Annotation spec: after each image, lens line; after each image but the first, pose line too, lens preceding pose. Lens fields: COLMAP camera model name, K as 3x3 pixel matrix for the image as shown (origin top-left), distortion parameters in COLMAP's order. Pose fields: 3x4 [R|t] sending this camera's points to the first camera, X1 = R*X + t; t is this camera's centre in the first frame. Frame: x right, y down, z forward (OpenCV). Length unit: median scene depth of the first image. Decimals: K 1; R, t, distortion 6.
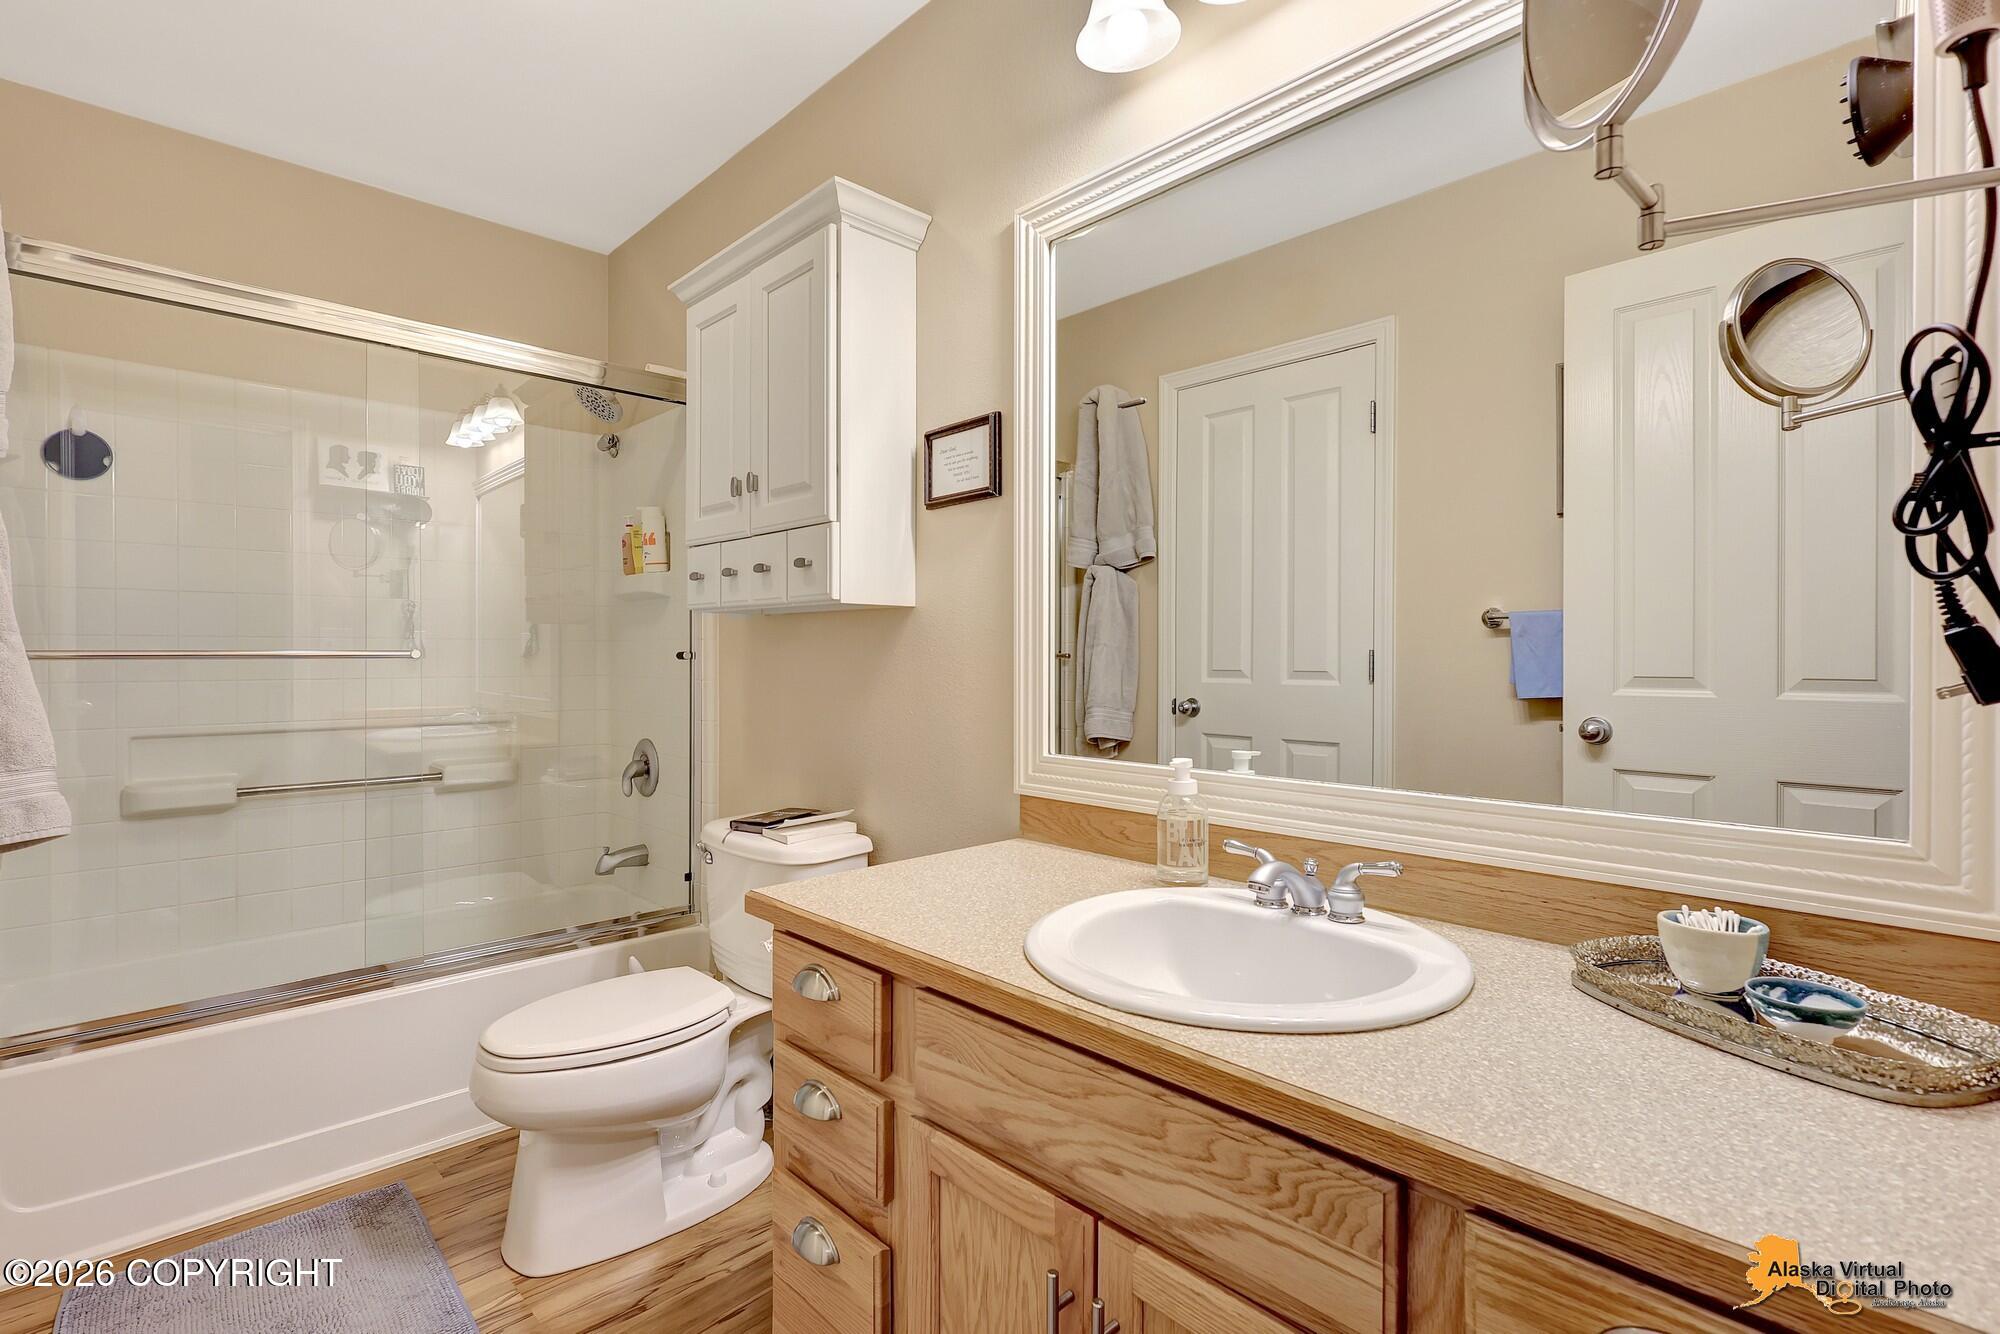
lens RADIAL K [[924.4, 0, 994.2], [0, 924.4, 663.5], [0, 0, 1]] dist [-0.001581, -0.000800]
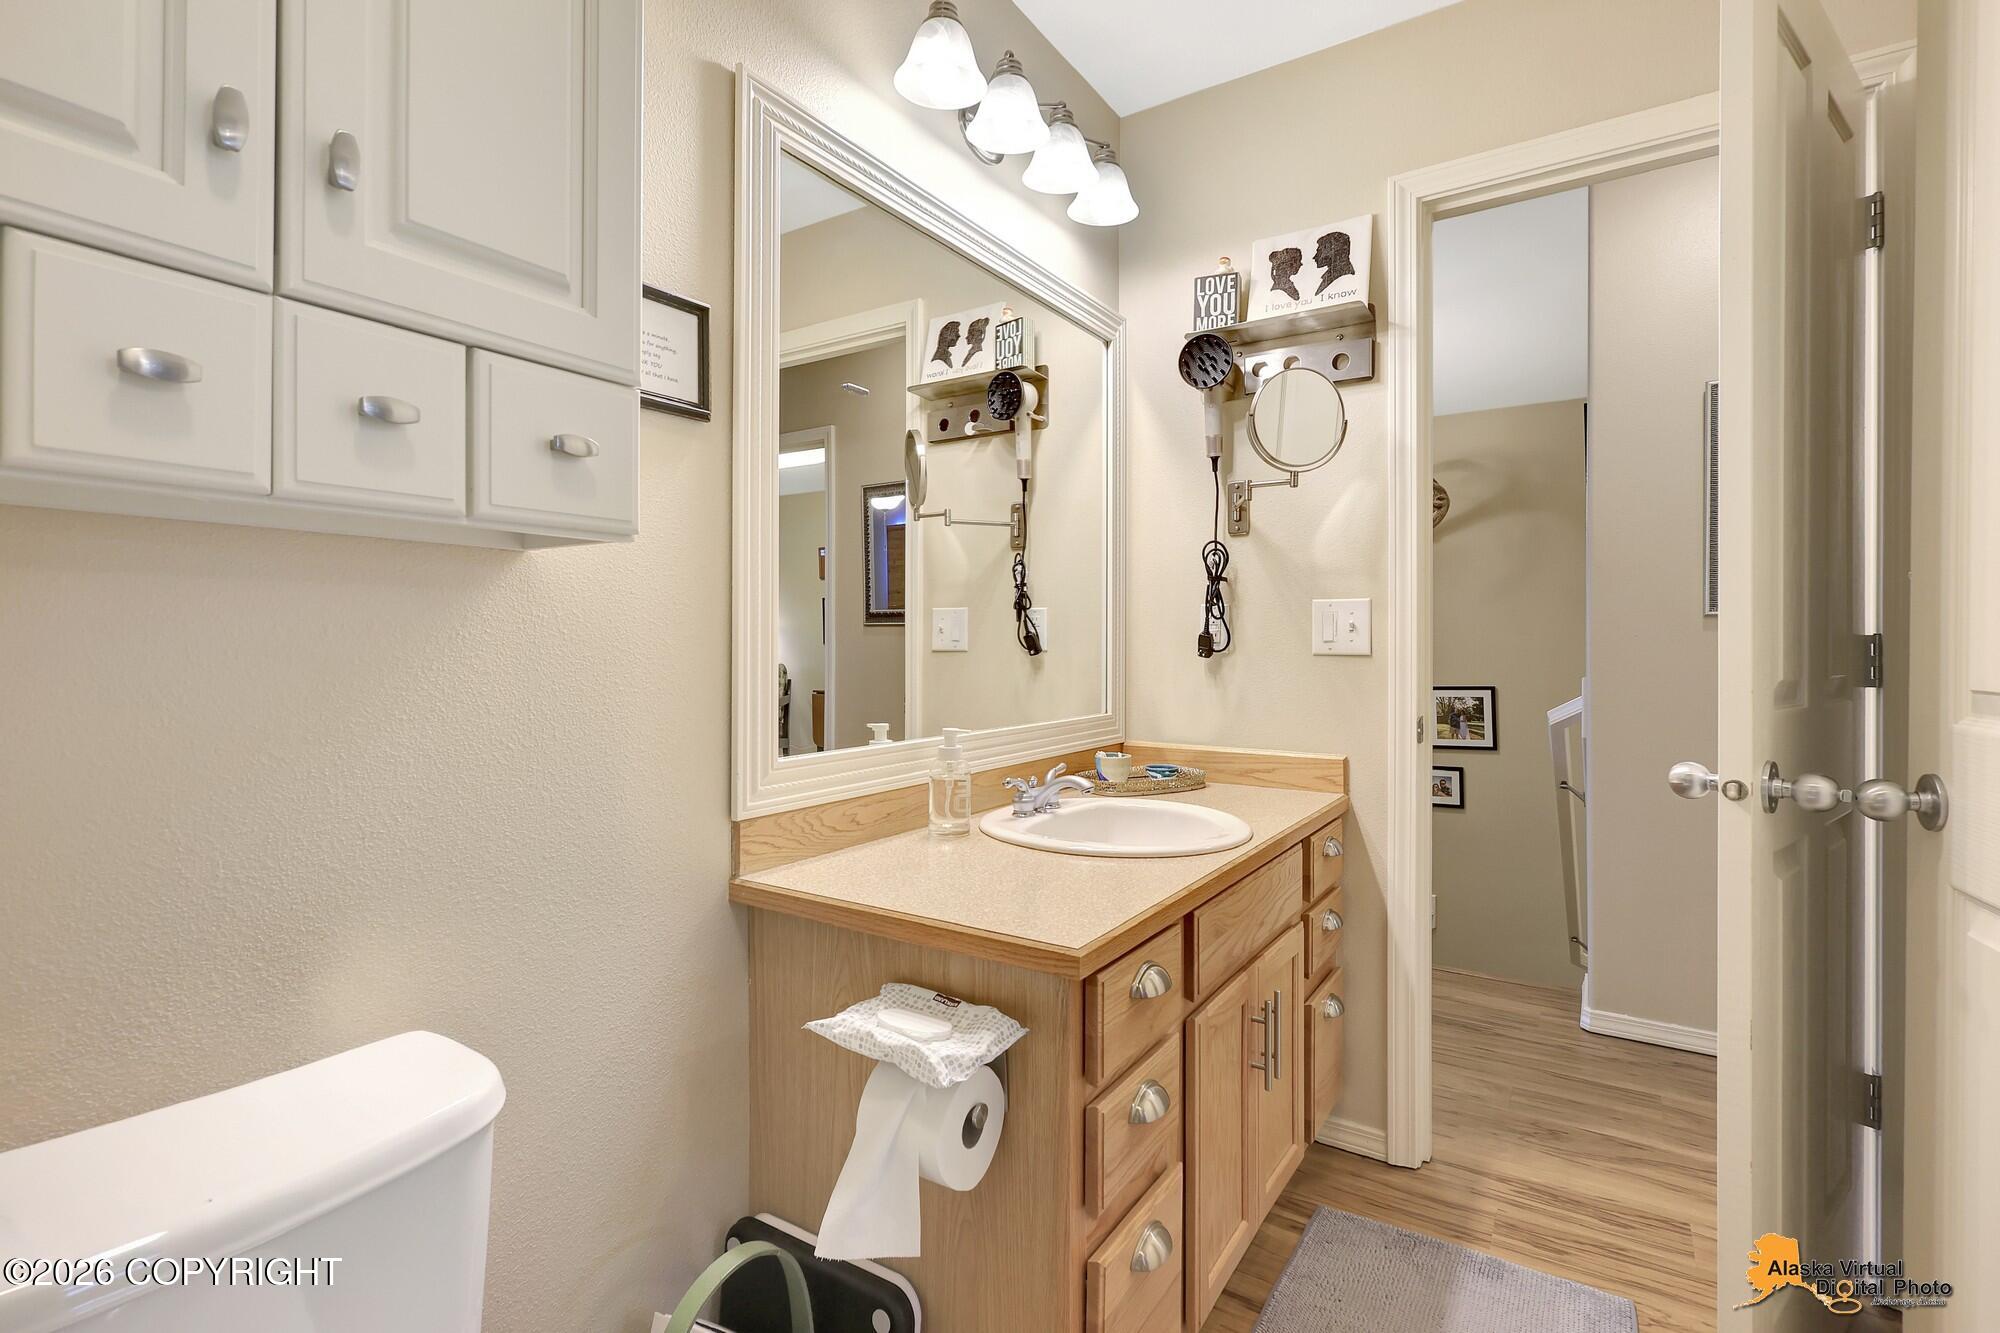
lens RADIAL K [[924.4, 0, 1010.5], [0, 924.4, 643.5], [0, 0, 1]] dist [-0.001581, -0.000800]
pose [[-0.235464, -0.004561, 0.971872, -0.701816], [-0.001202, 0.999990, 0.004402, -0.009527], [-0.971882, -0.000131, -0.235467, 0.867294]]
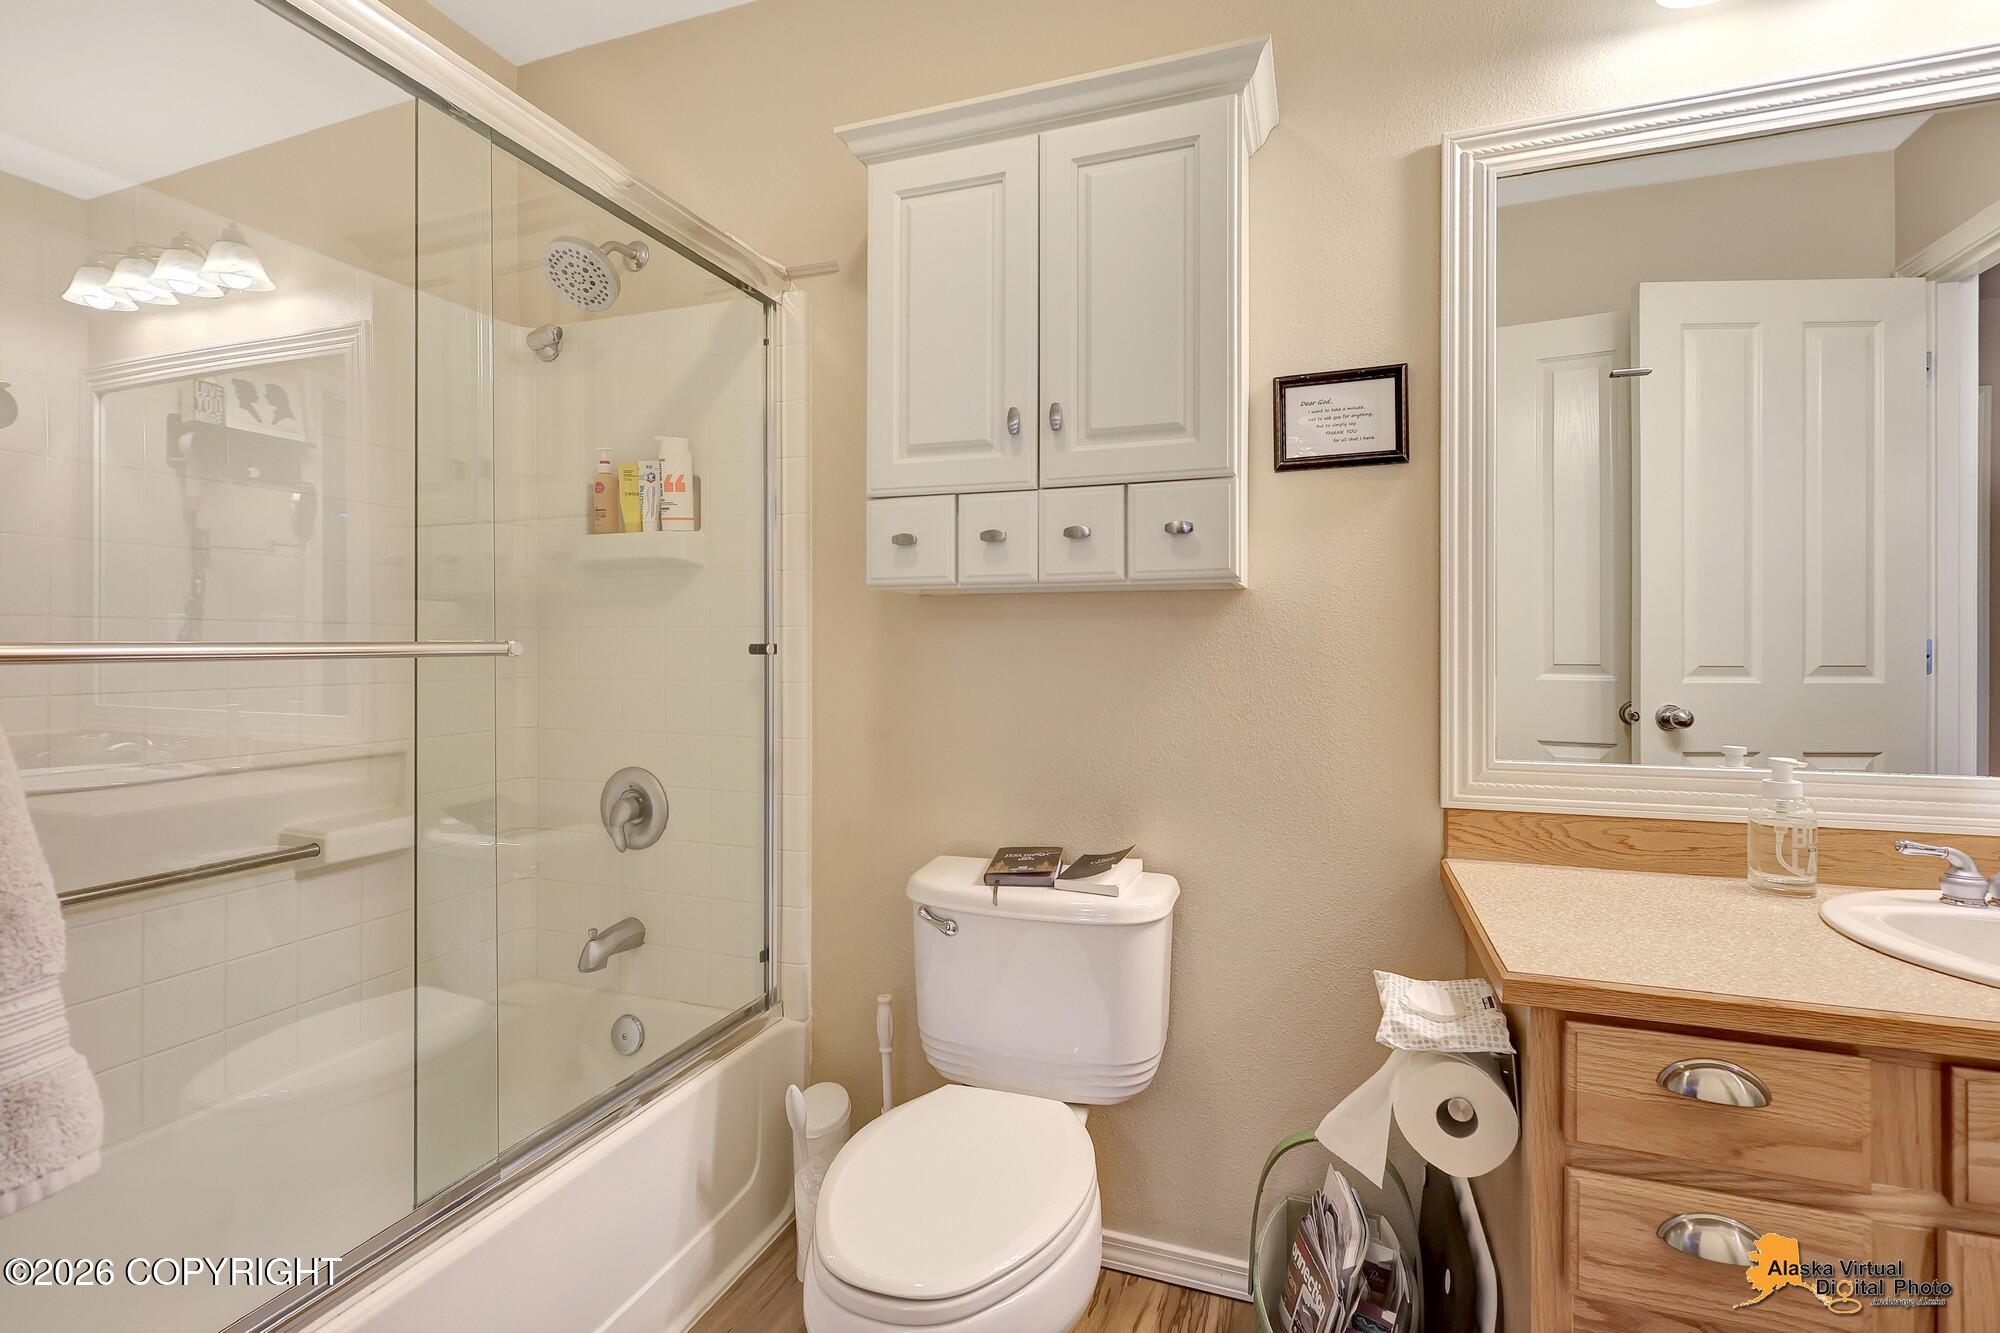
lens RADIAL K [[924.4, 0, 1013.0], [0, 924.4, 657.4], [0, 0, 1]] dist [-0.001581, -0.000800]
pose [[0.896125, -0.004894, 0.443775, -0.651580], [0.004893, 0.999987, 0.001146, -0.002811], [-0.443775, 0.001144, 0.896137, 0.364880]]
